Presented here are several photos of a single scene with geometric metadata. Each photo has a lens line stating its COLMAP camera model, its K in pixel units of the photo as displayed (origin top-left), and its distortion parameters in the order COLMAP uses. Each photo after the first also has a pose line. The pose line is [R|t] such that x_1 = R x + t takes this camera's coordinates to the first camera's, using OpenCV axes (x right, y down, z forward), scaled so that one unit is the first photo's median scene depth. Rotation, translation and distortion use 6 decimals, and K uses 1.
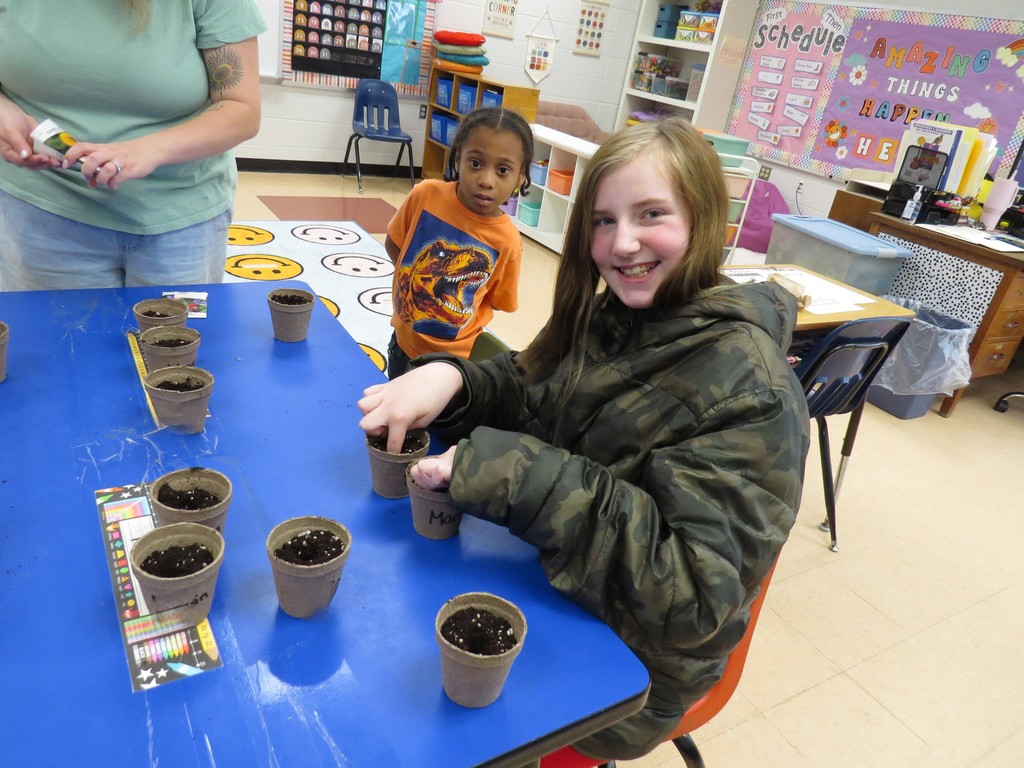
lens RADIAL K [[729.0, 0, 514.7], [0, 729.0, 381.0], [0, 0, 1]] dist [-0.020625, 0.008141]
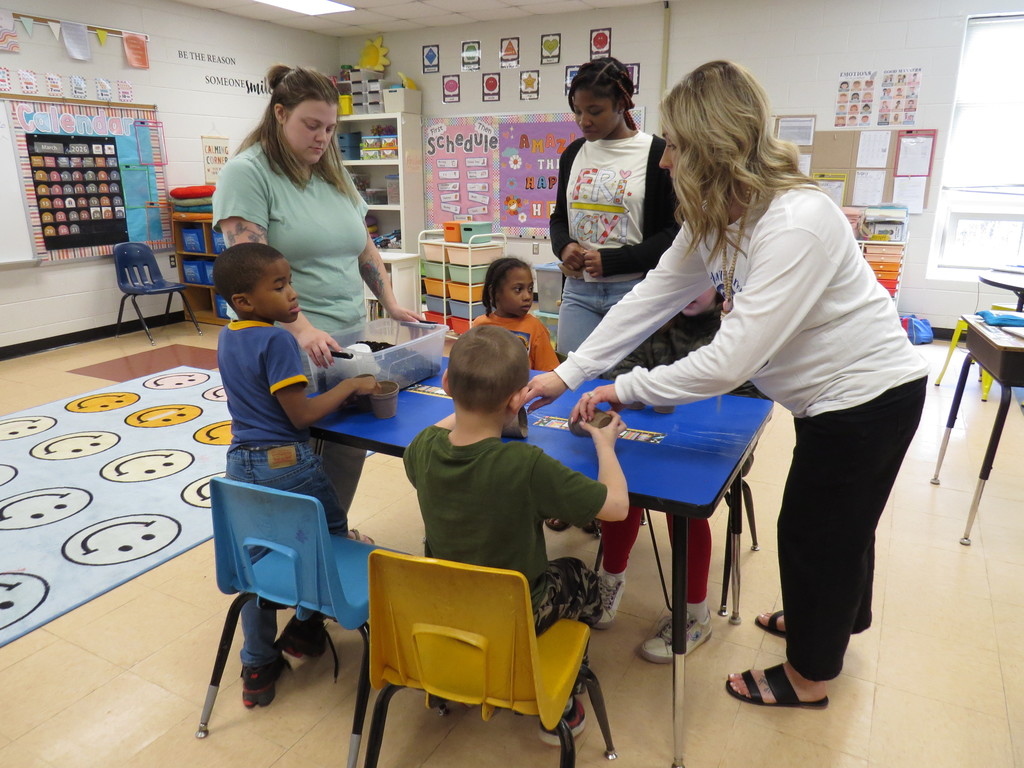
lens RADIAL K [[729.0, 0, 511.1], [0, 729.0, 386.2], [0, 0, 1]] dist [-0.020625, 0.008141]
pose [[0.848566, -0.299999, 0.435816, -0.245931], [0.348709, 0.936605, -0.034239, 0.015835], [-0.397916, 0.181027, 0.899384, -0.145521]]
